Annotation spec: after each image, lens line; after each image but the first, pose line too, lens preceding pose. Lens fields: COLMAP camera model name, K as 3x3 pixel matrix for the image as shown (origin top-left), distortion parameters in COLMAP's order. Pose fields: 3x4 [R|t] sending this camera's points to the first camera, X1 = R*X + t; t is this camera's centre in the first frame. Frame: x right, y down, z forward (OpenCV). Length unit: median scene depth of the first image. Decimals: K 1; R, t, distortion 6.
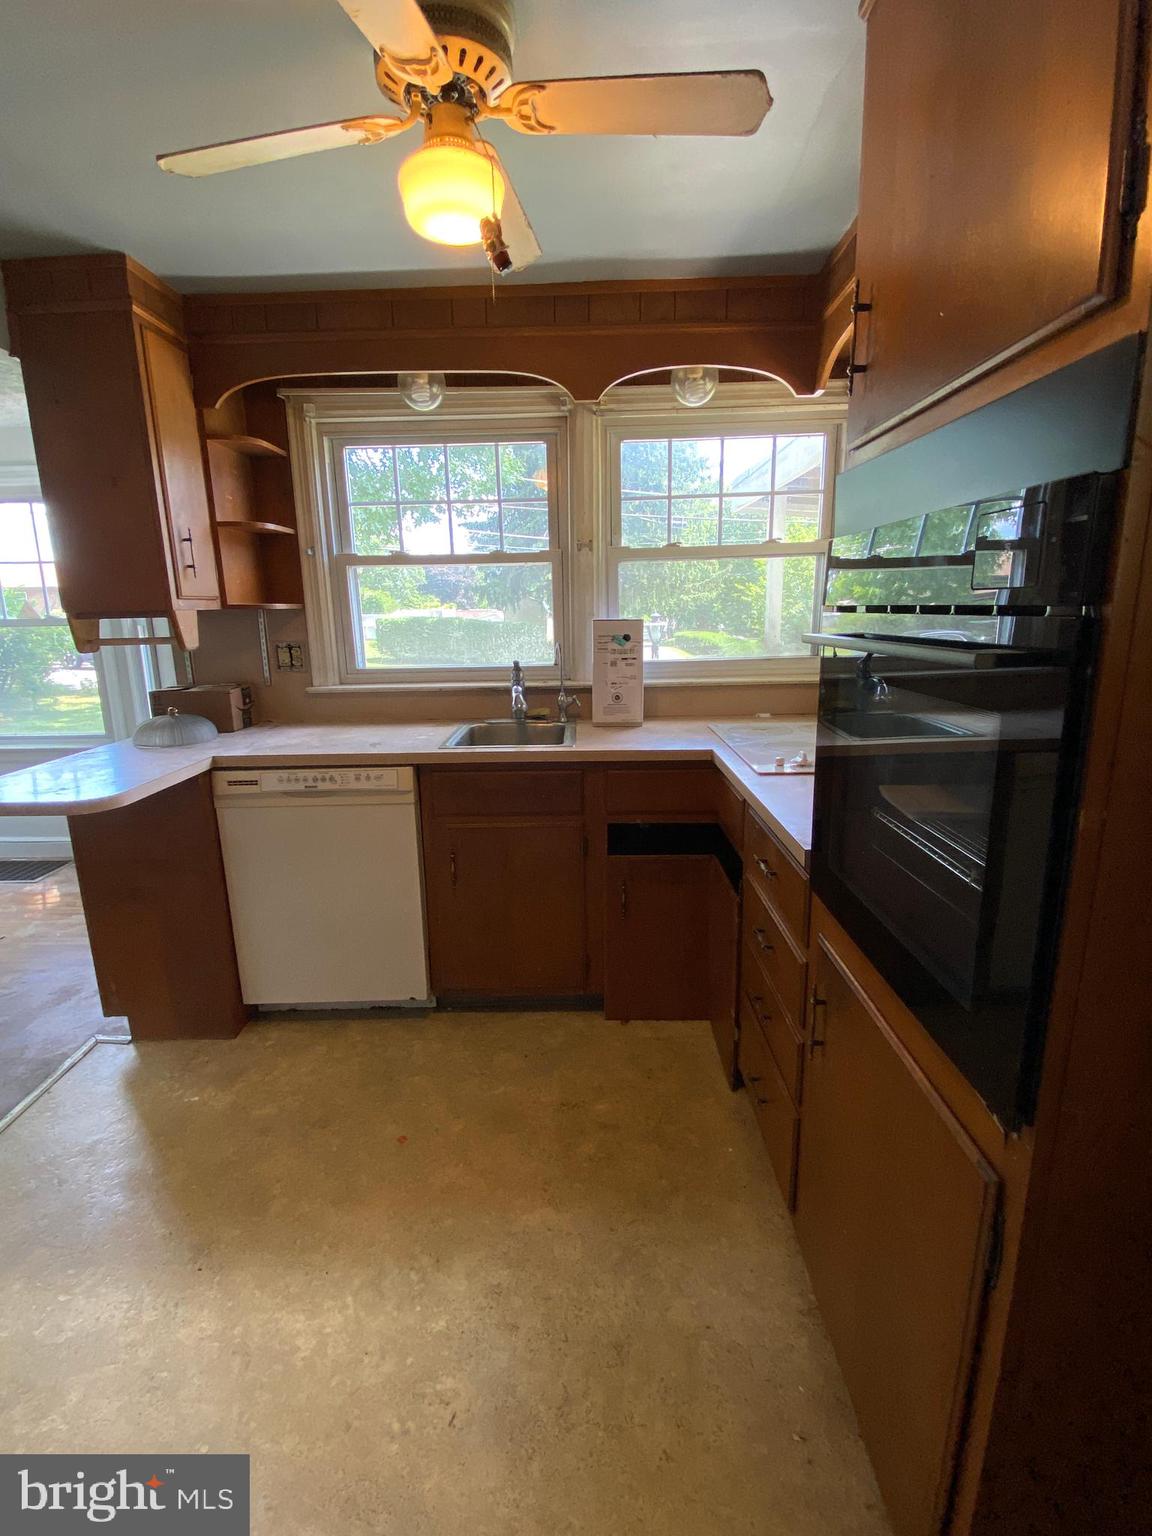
lens RADIAL K [[712.8, 0, 572.7], [0, 712.8, 764.9], [0, 0, 1]] dist [0.029716, -0.027943]
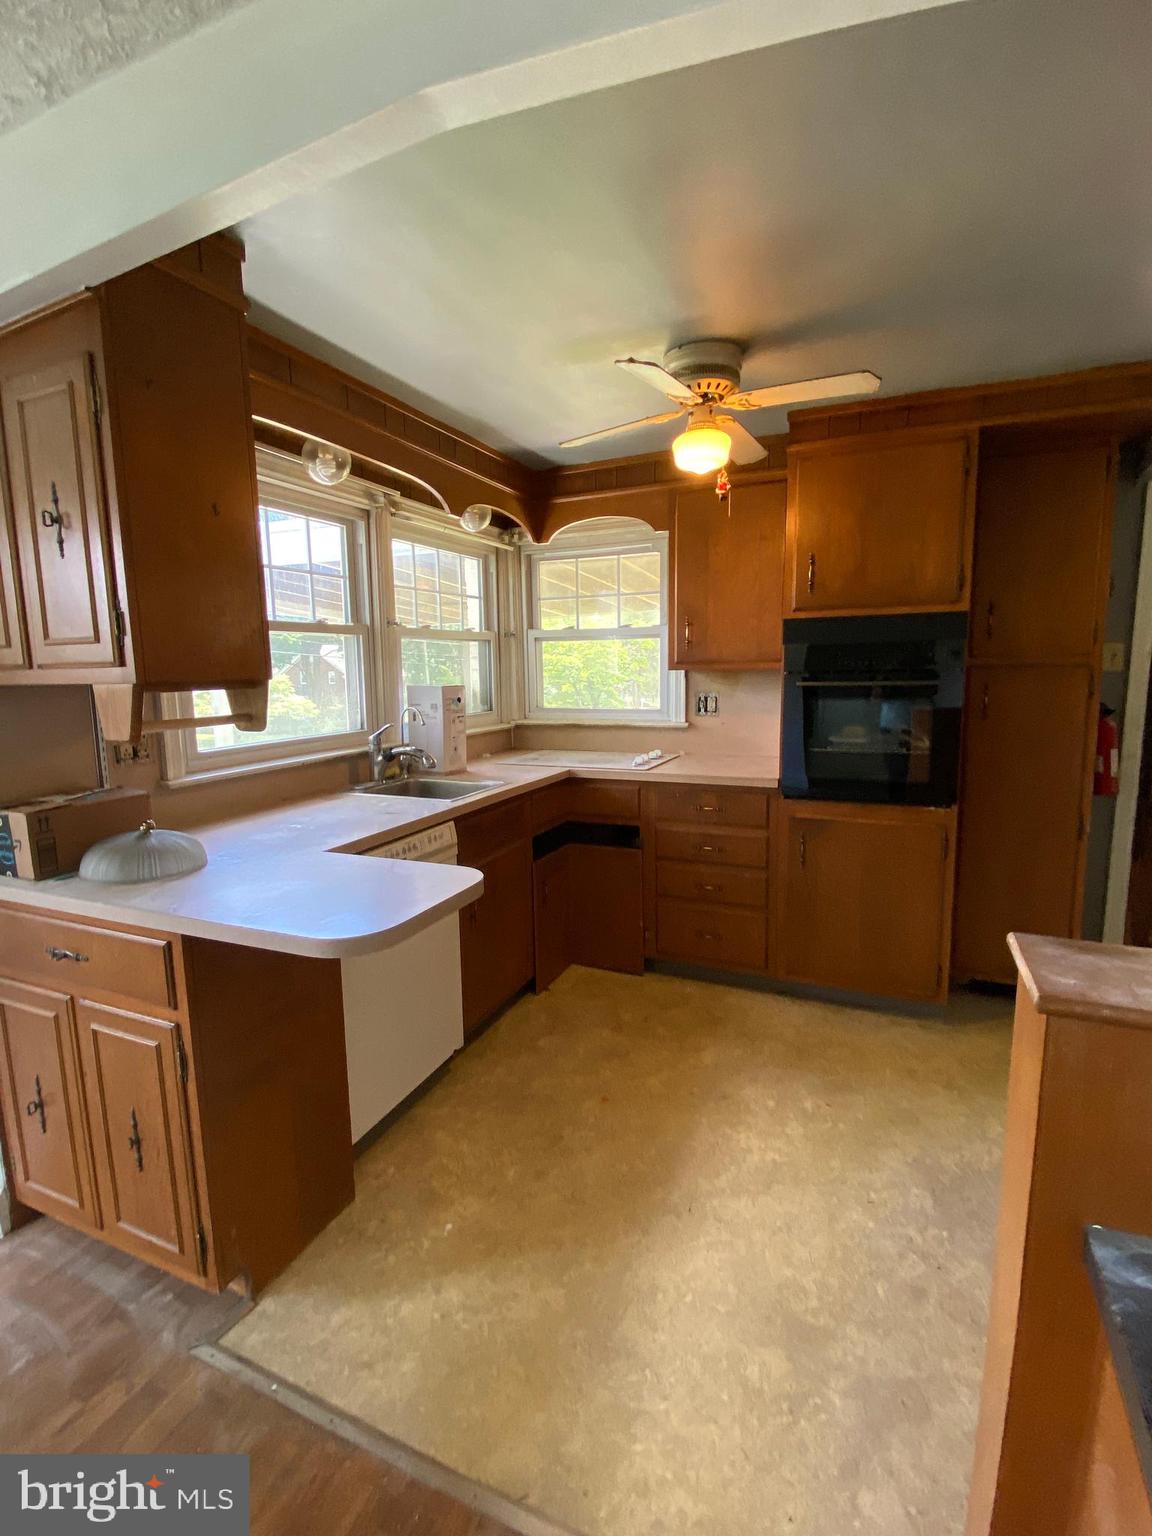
lens RADIAL K [[712.8, 0, 572.7], [0, 712.8, 764.9], [0, 0, 1]] dist [0.029716, -0.027943]
pose [[0.395895, -0.116339, 0.910896, -1.105182], [0.210436, 0.977039, 0.033327, -0.075702], [-0.893859, 0.178491, 0.411287, 0.373304]]
